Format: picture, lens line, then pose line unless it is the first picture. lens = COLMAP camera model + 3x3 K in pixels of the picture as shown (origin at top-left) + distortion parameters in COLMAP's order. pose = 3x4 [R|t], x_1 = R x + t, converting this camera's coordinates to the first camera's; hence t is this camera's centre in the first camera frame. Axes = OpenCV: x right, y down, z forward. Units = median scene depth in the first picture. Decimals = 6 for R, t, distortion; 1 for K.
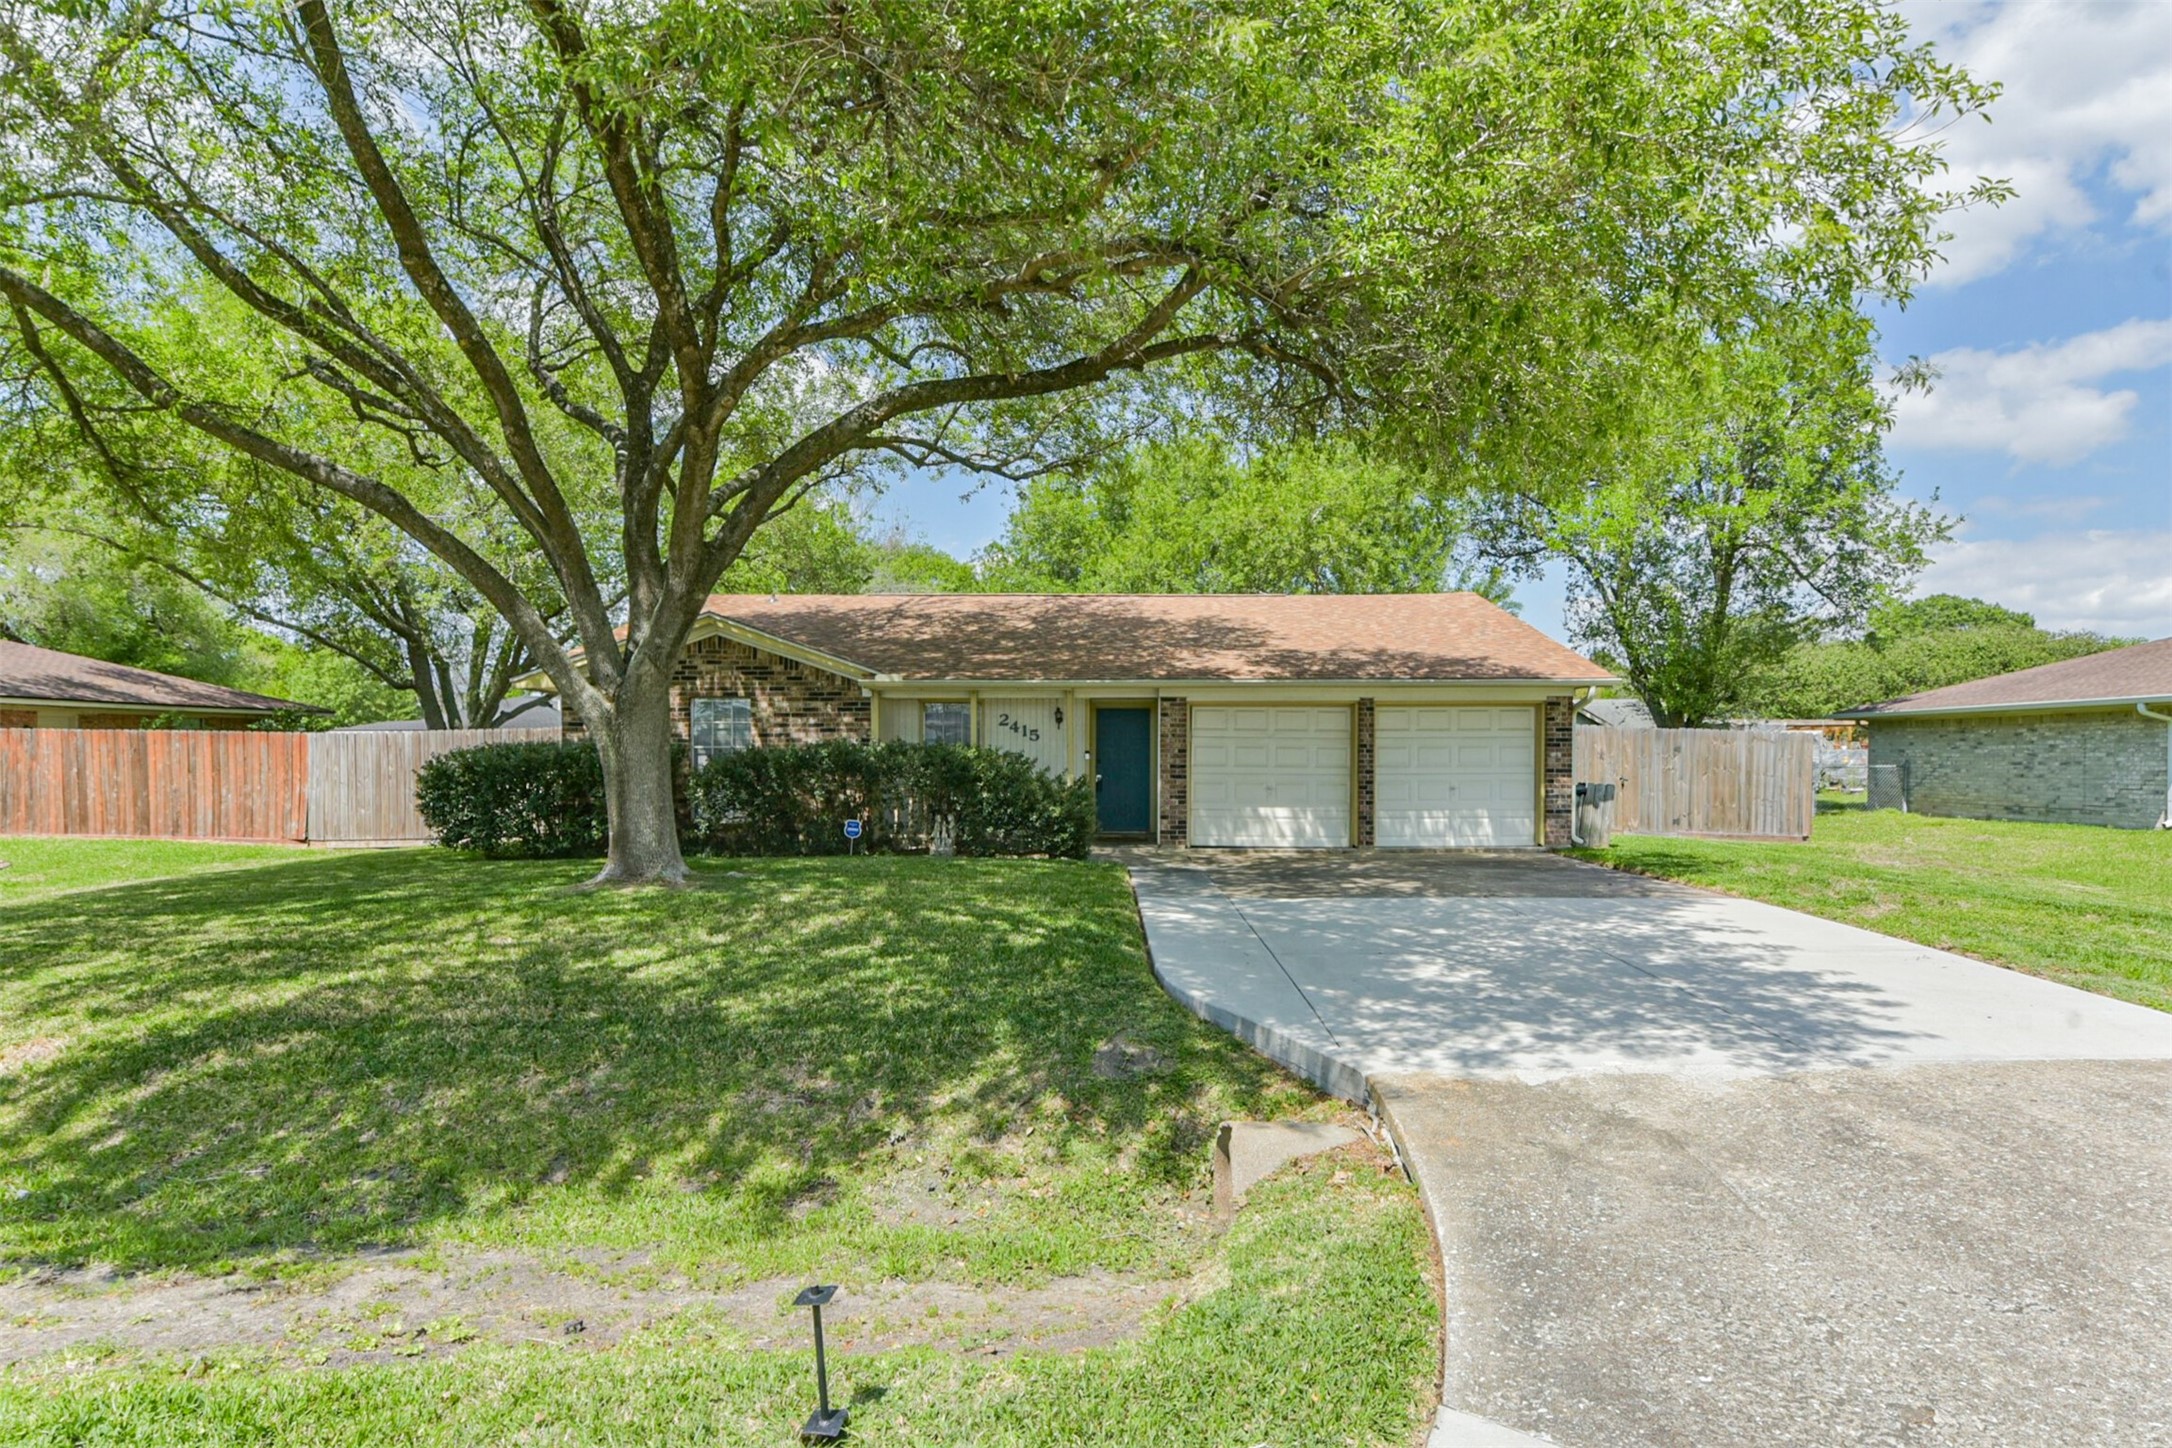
lens RADIAL K [[882.4, 0, 1086.0], [0, 882.4, 724.0], [0, 0, 1]] dist [0.025088, -0.000108]
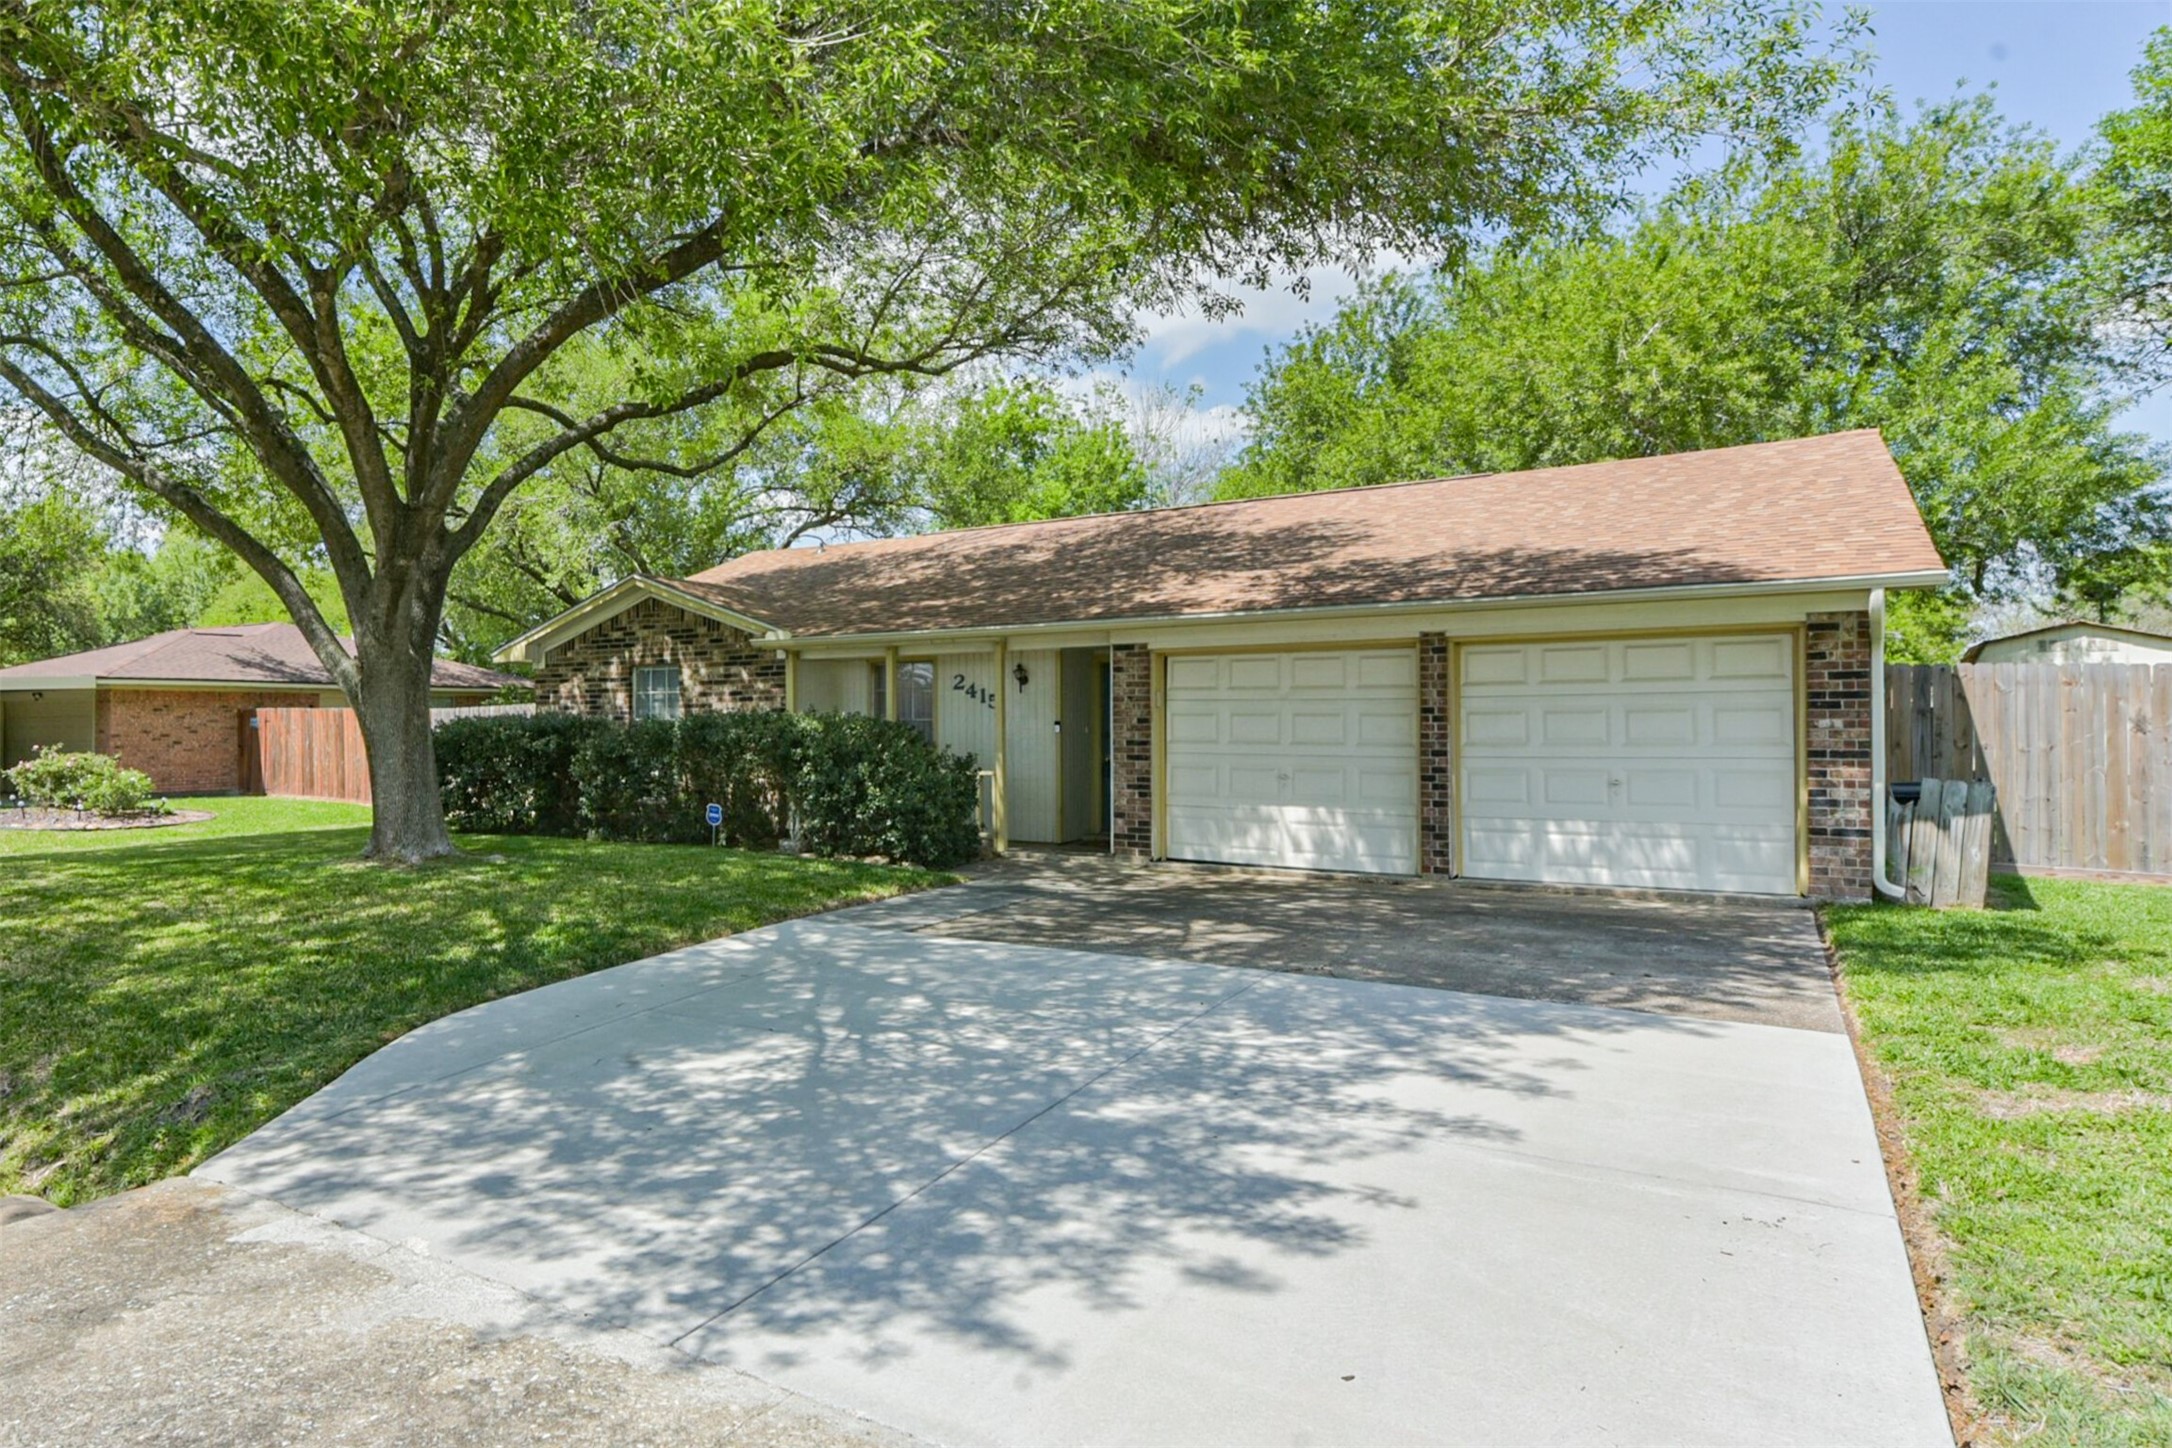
lens RADIAL K [[1091.0, 0, 1086.0], [0, 1091.0, 724.0], [0, 0, 1]] dist [-0.003945, -0.000109]
pose [[0.853920, -0.003624, -0.520391, 0.566061], [0.019788, 0.999479, 0.025511, 0.011281], [0.520028, -0.032081, 0.853547, 0.262828]]
